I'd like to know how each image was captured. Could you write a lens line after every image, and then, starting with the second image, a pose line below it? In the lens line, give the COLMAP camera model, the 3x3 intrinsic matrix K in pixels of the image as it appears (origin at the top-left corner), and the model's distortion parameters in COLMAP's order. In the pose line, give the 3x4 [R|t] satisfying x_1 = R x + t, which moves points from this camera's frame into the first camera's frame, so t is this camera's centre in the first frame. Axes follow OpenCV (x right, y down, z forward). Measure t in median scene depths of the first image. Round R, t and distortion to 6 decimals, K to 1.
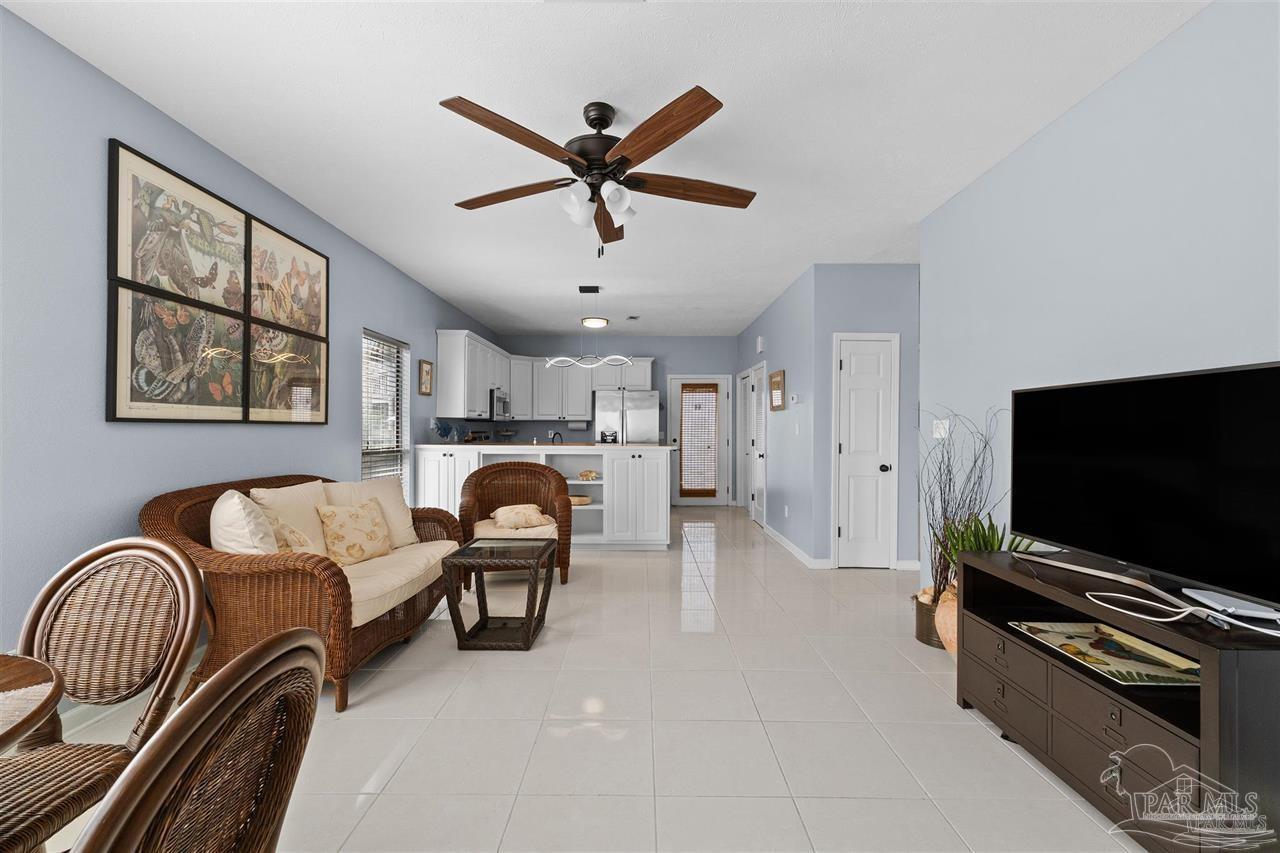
lens RADIAL K [[535.8, 0, 641.9], [0, 535.8, 429.6], [0, 0, 1]] dist [0.000488, -0.000320]
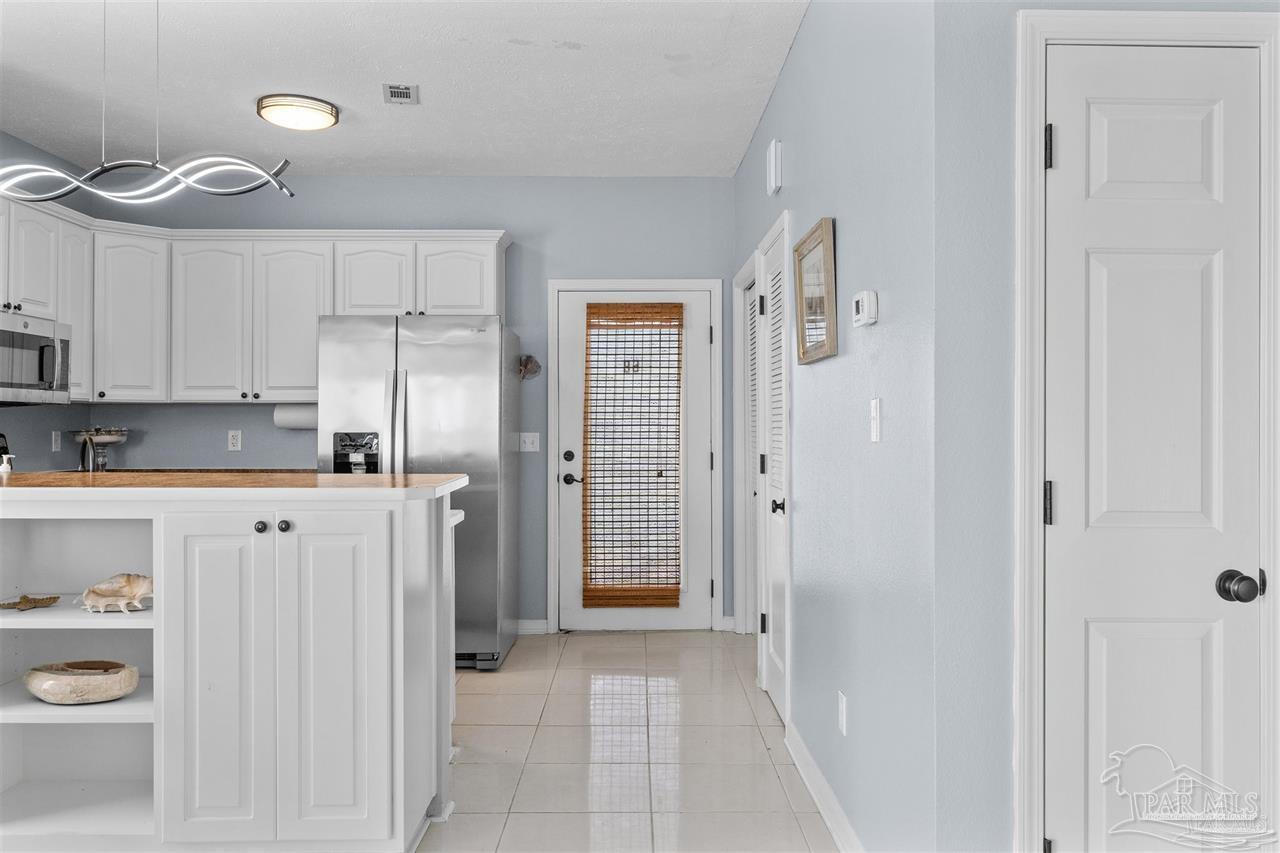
lens RADIAL K [[992.1, 0, 638.8], [0, 992.1, 425.8], [0, 0, 1]] dist [-0.011720, -0.001669]
pose [[0.999890, -0.004225, 0.014227, 0.109274], [0.004264, 0.999987, -0.002704, 0.001453], [-0.014215, 0.002764, 0.999895, 0.335941]]
